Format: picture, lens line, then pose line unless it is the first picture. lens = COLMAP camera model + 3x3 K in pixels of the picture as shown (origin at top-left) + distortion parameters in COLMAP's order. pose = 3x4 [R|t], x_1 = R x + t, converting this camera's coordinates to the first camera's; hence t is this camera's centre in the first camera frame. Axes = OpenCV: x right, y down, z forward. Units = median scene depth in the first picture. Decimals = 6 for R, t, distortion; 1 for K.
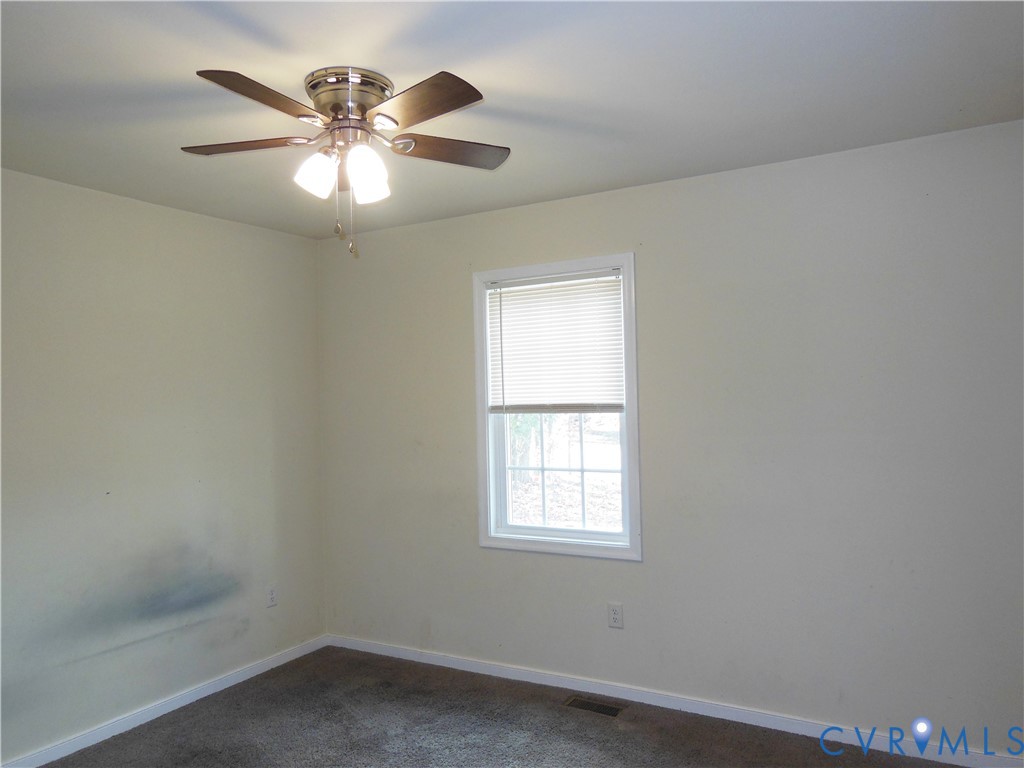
lens RADIAL K [[746.9, 0, 511.3], [0, 746.9, 356.5], [0, 0, 1]] dist [-0.034512, -0.001507]
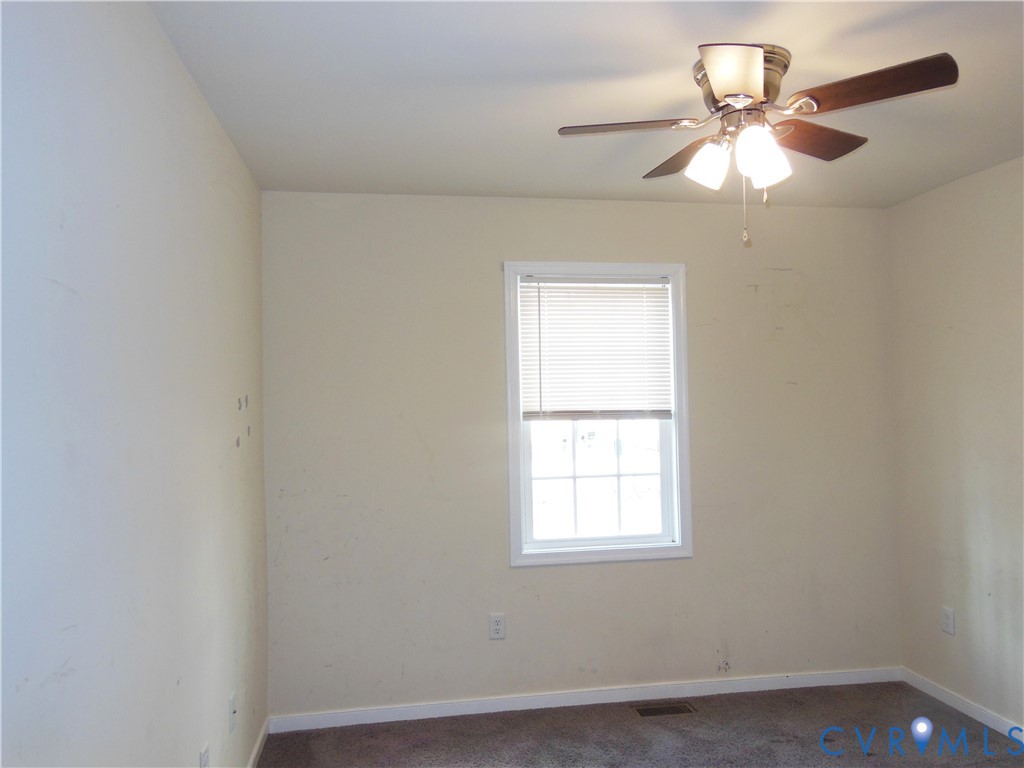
lens RADIAL K [[775.5, 0, 512.0], [0, 775.5, 384.0], [0, 0, 1]] dist [-0.008976, 0.059159]
pose [[0.759622, 0.020155, 0.650053, -0.668935], [-0.042366, 0.998930, 0.018535, 0.016705], [-0.648984, -0.041619, 0.759663, 0.304677]]
